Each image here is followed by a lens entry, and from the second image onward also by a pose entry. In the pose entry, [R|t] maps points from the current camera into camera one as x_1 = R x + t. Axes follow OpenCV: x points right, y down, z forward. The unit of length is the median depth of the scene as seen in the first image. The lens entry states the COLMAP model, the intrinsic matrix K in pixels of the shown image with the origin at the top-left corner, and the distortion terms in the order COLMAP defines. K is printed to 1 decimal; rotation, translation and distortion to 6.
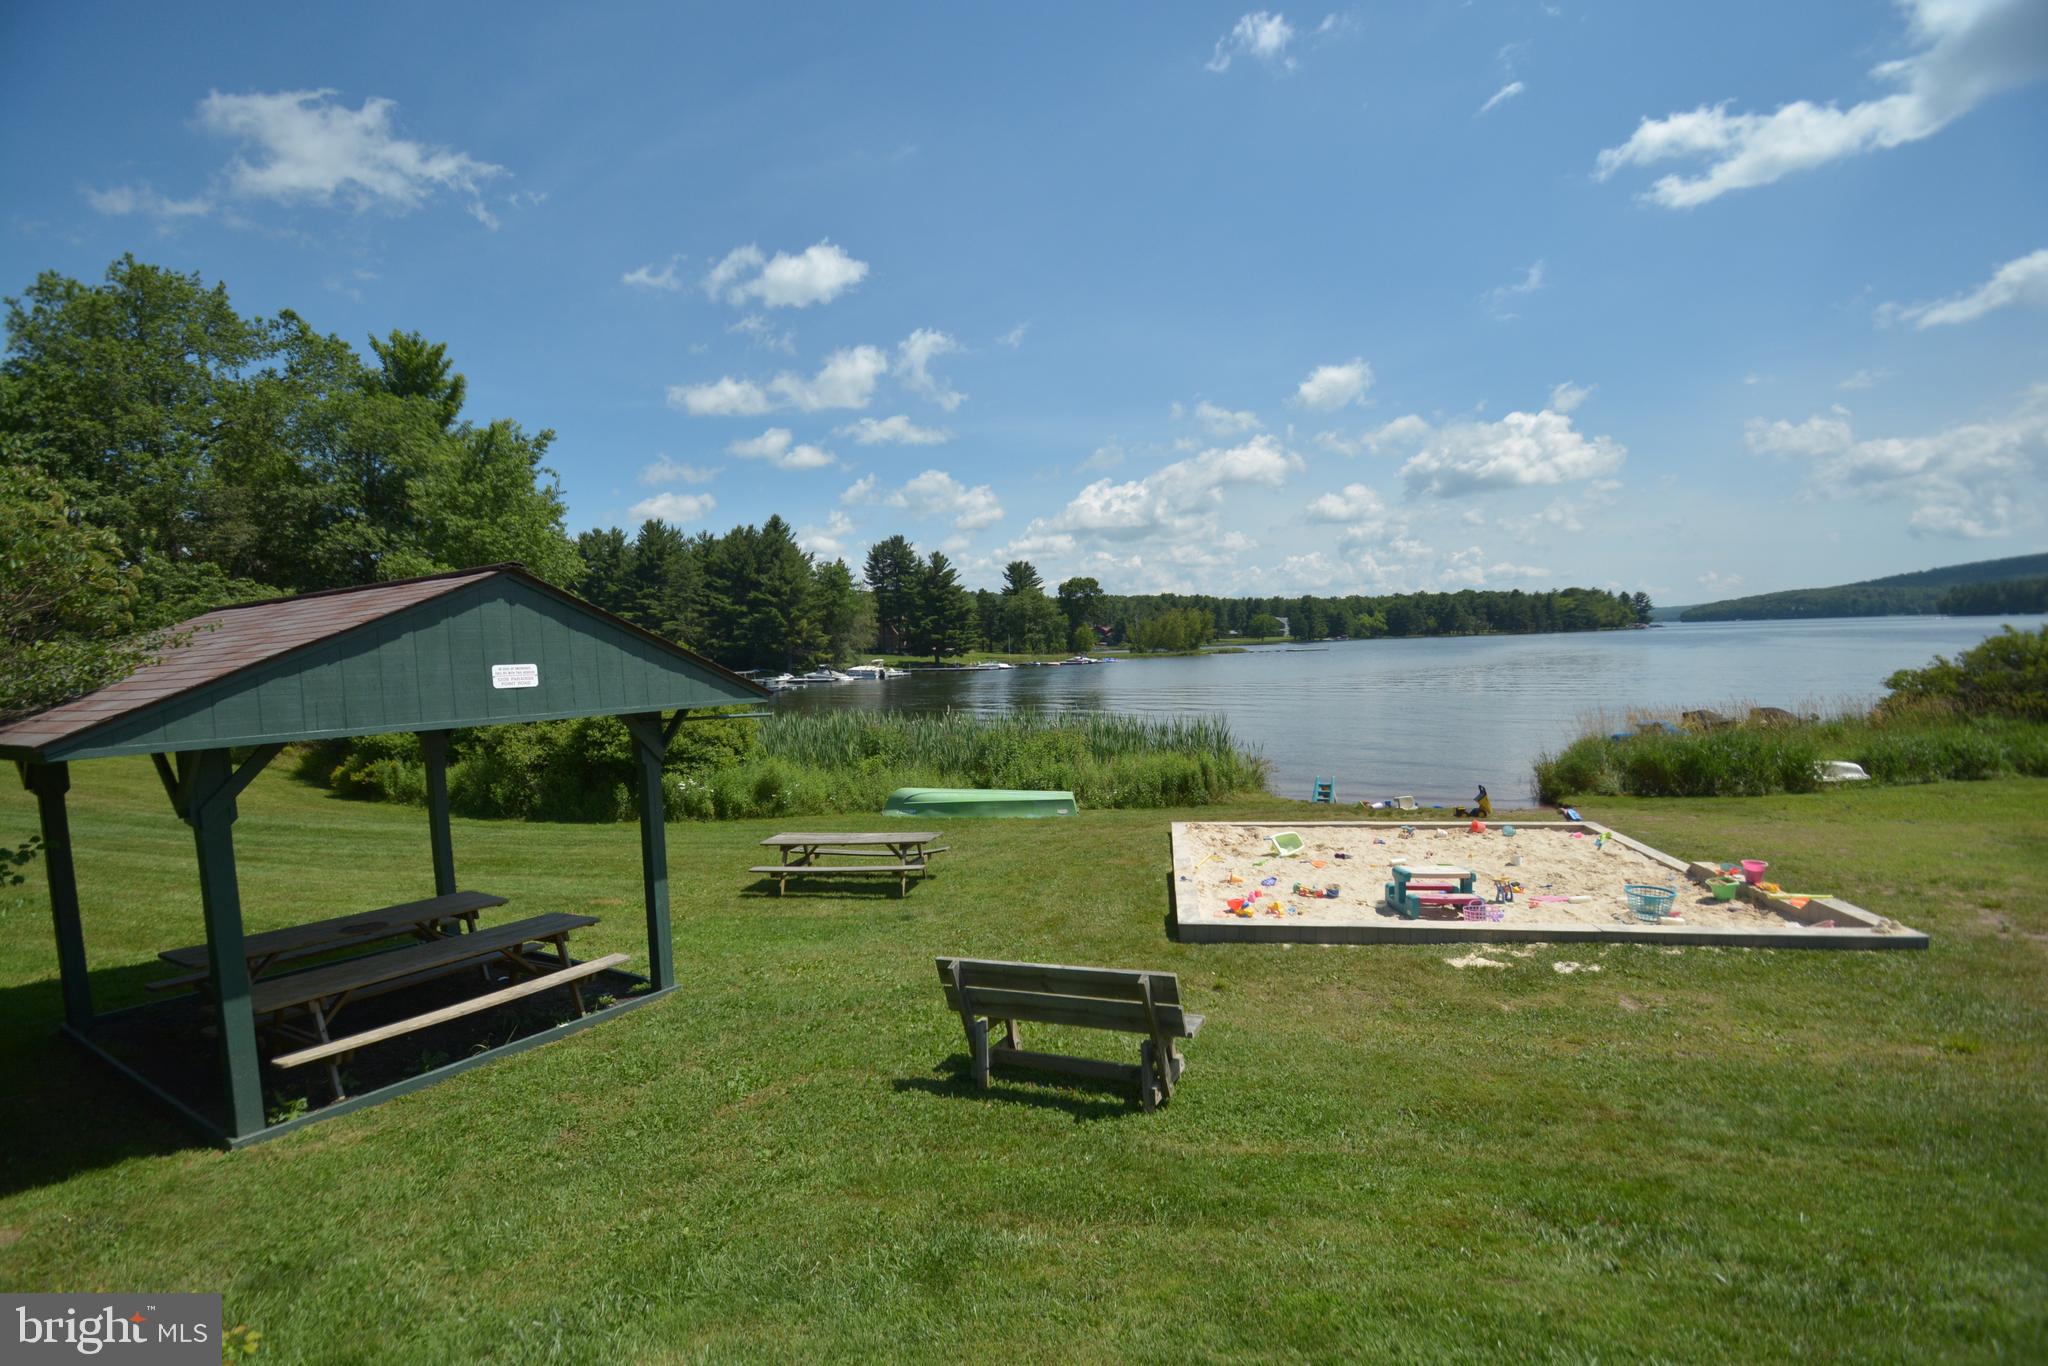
lens RADIAL K [[906.3, 0, 987.4], [0, 906.3, 700.5], [0, 0, 1]] dist [0.002891, -0.014519]
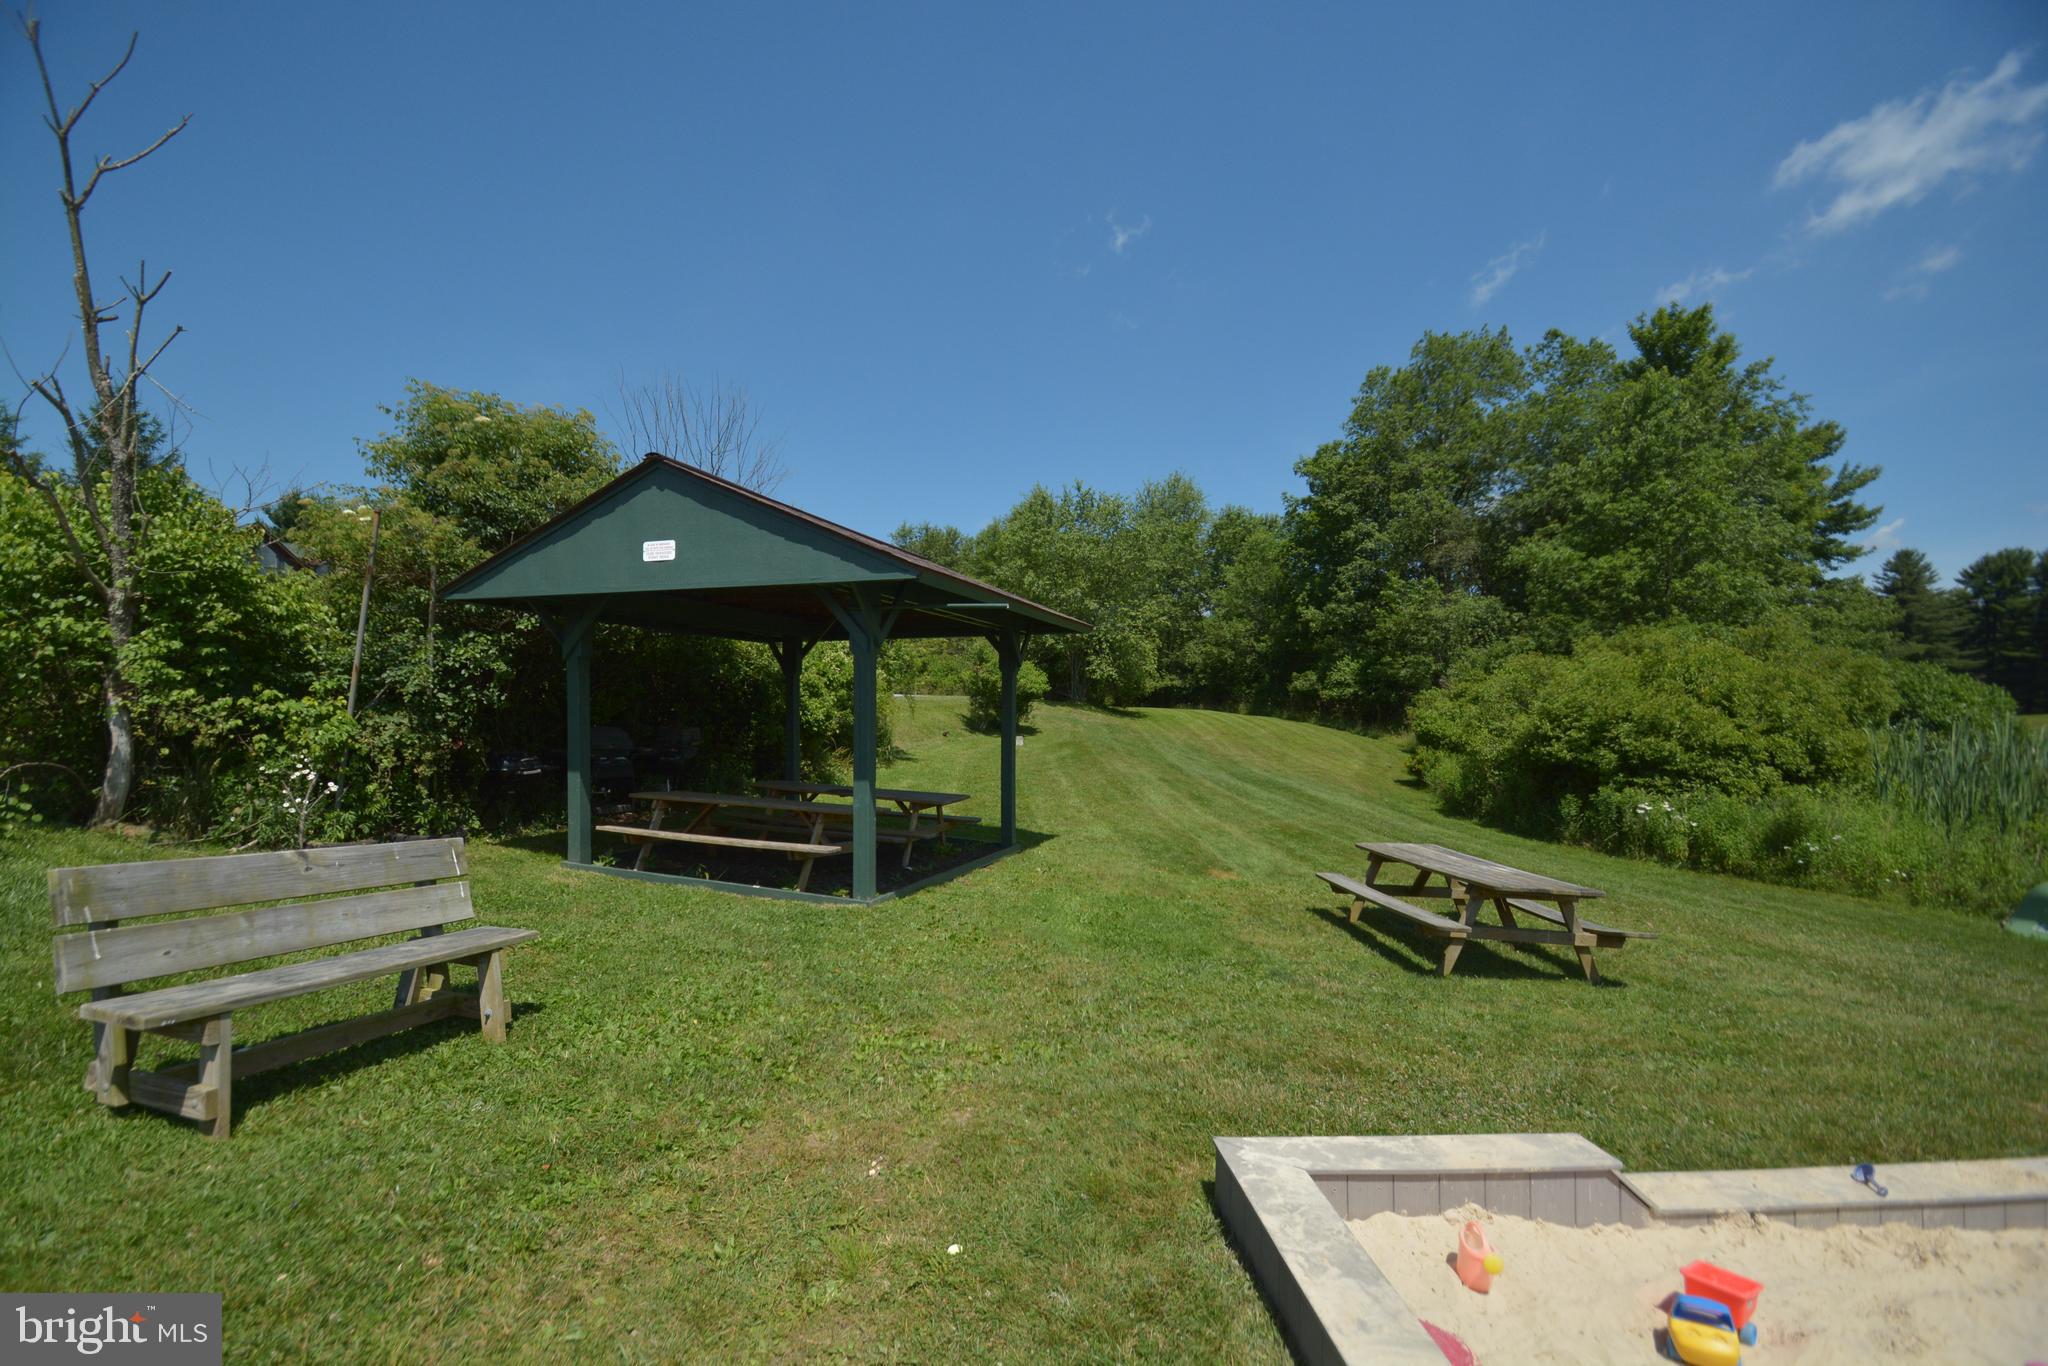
lens RADIAL K [[906.3, 0, 987.4], [0, 906.3, 700.5], [0, 0, 1]] dist [0.002891, -0.014519]
pose [[0.193075, 0.024304, -0.980883, 0.220234], [-0.068831, 0.997566, 0.011169, 0.037919], [0.978767, 0.065359, 0.194278, 0.364461]]
